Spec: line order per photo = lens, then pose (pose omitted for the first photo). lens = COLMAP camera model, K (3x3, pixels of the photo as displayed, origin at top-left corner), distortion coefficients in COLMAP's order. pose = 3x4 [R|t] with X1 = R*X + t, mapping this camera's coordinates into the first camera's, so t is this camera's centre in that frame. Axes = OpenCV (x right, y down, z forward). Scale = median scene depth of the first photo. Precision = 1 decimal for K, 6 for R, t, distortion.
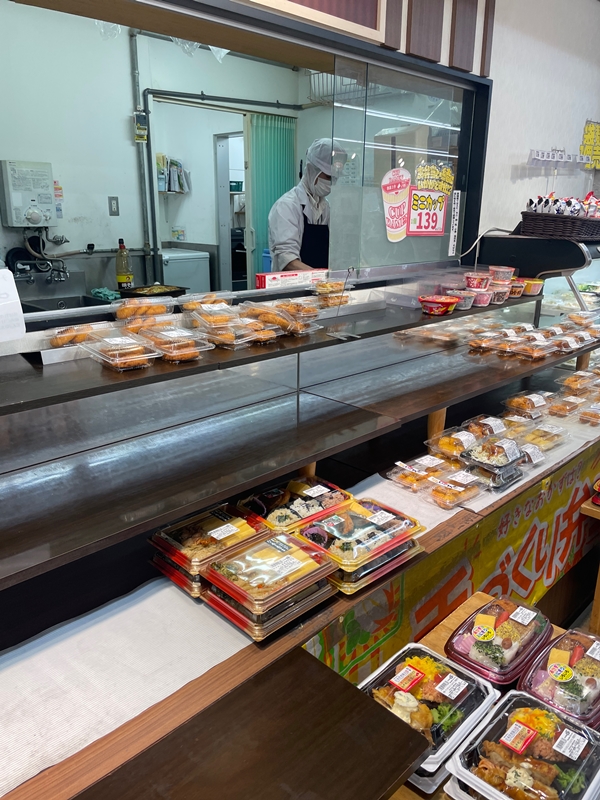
lens RADIAL K [[607.8, 0, 303.3], [0, 607.8, 403.6], [0, 0, 1]] dist [0.016820, -0.009259]
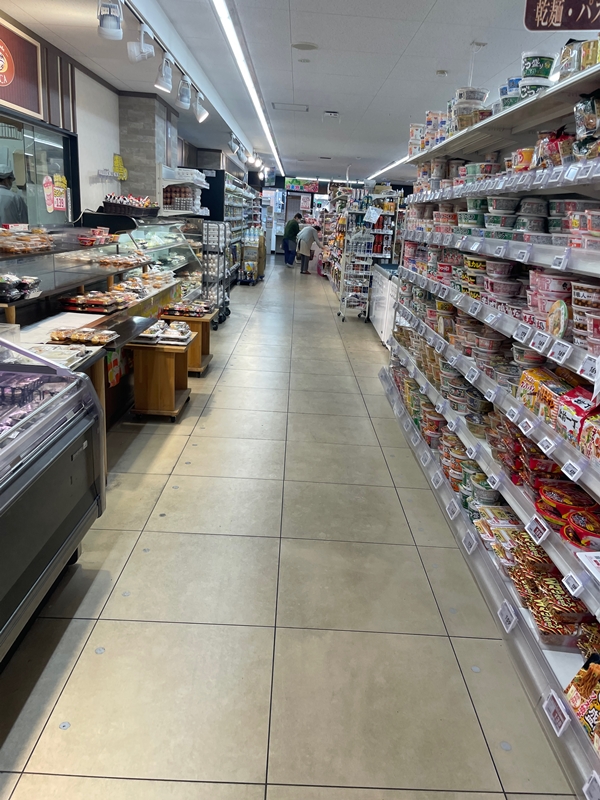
lens RADIAL K [[607.8, 0, 304.1], [0, 607.8, 400.9], [0, 0, 1]] dist [0.016820, -0.009259]
pose [[0.707605, -0.162295, 0.687717, -0.708096], [0.149795, 0.985599, 0.078466, 0.299747], [-0.690548, 0.047494, 0.721726, -0.954282]]
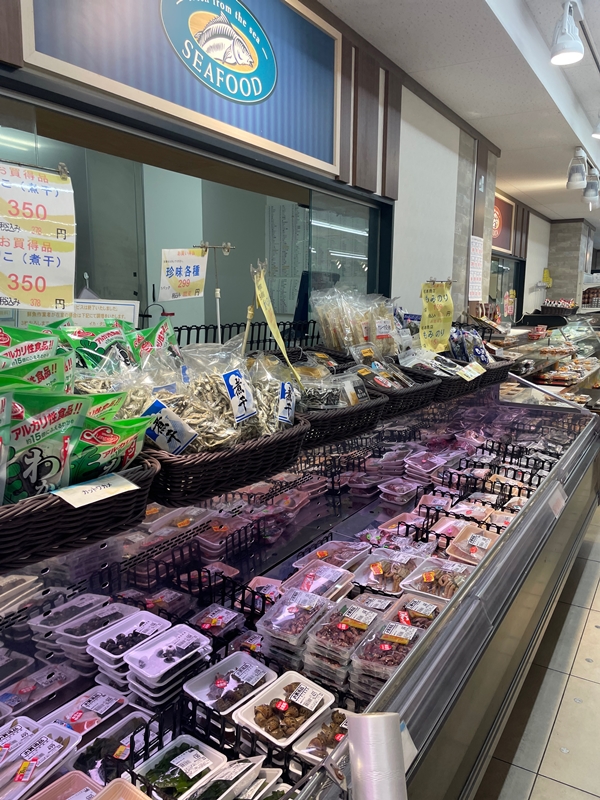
lens RADIAL K [[607.8, 0, 299.4], [0, 607.8, 404.1], [0, 0, 1]] dist [0.016820, -0.009259]
pose [[0.975677, -0.040469, 0.215446, -1.298267], [0.069985, 0.988884, -0.131187, 0.396908], [-0.207742, 0.143074, 0.967664, -1.333474]]
